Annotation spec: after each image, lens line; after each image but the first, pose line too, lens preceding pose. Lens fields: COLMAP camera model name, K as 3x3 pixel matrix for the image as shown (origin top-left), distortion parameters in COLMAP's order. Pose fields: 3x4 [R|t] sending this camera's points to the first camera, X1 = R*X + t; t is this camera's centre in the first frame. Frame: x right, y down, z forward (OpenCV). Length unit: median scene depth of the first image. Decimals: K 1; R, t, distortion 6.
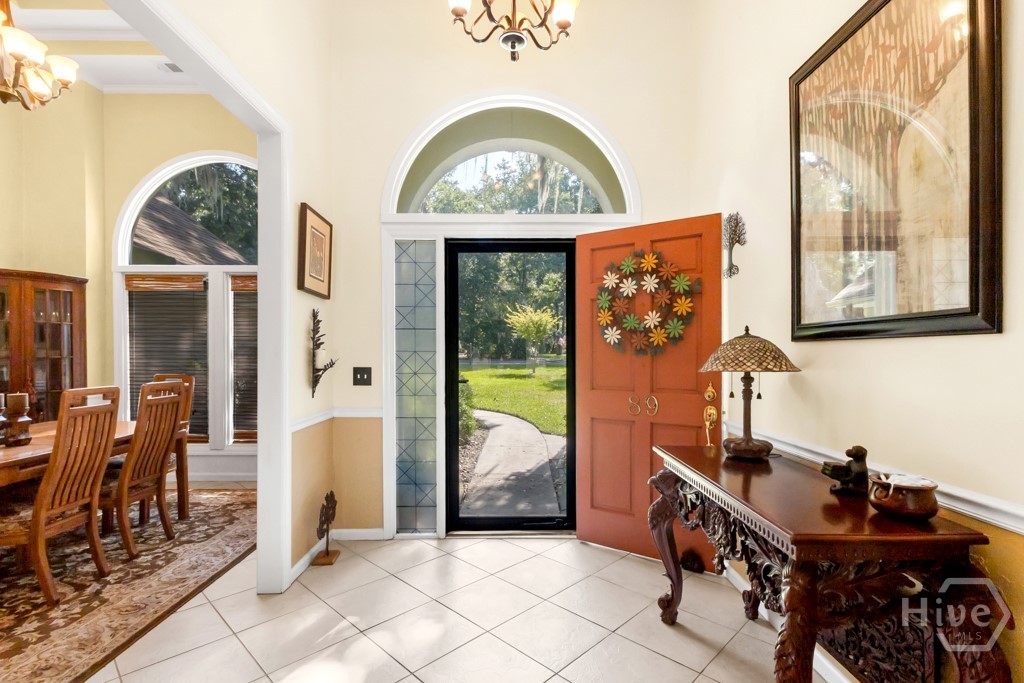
lens RADIAL K [[481.3, 0, 522.3], [0, 481.3, 364.1], [0, 0, 1]] dist [0.003233, 0.000795]
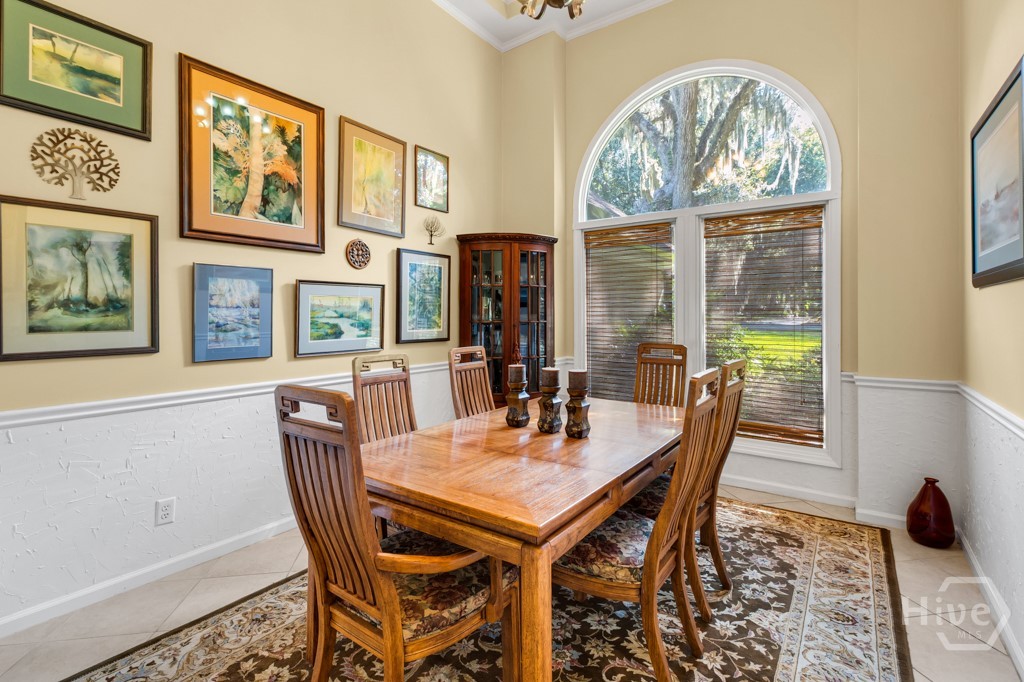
lens RADIAL K [[481.3, 0, 503.2], [0, 481.3, 319.5], [0, 0, 1]] dist [0.003233, 0.000795]
pose [[0.796055, -0.003183, -0.605216, -0.610077], [-0.009172, 0.999808, -0.017322, -0.000236], [0.605154, 0.019340, 0.795873, 0.282709]]
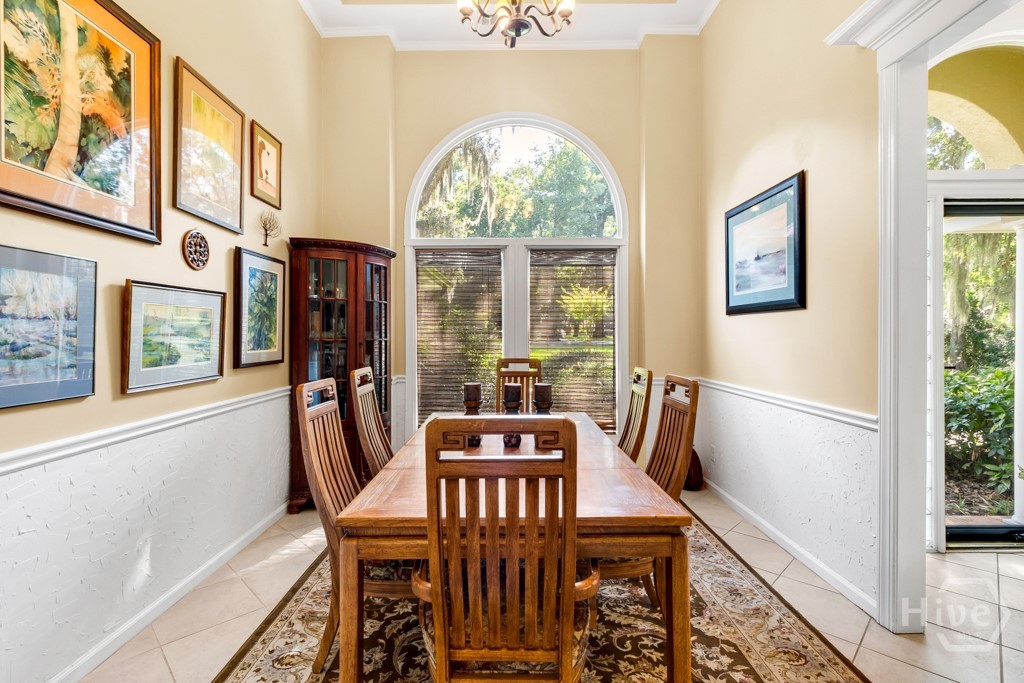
lens RADIAL K [[481.3, 0, 507.5], [0, 481.3, 334.9], [0, 0, 1]] dist [0.003233, 0.000795]
pose [[0.999769, -0.008303, -0.019812, -0.982161], [0.007809, 0.999660, -0.024868, 0.003023], [0.020011, 0.024707, 0.999494, 0.157884]]
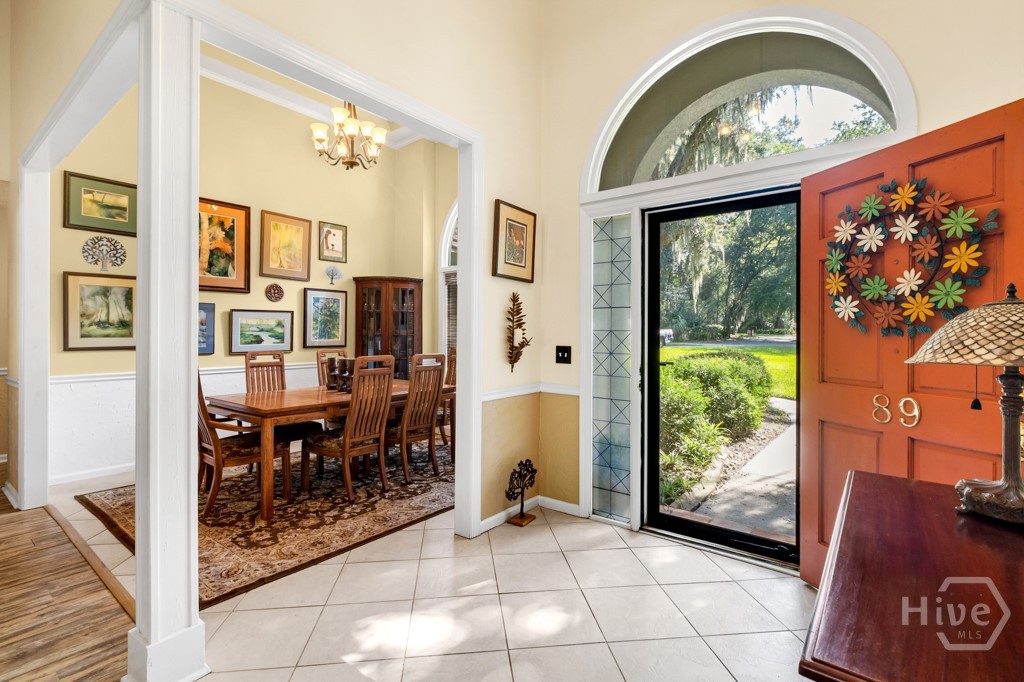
lens RADIAL K [[481.3, 0, 517.6], [0, 481.3, 335.4], [0, 0, 1]] dist [0.003233, 0.000795]
pose [[0.775550, 0.007067, -0.631247, 0.268190], [-0.019457, 0.999730, -0.012713, -0.000459], [0.630987, 0.022142, 0.775478, 0.140976]]
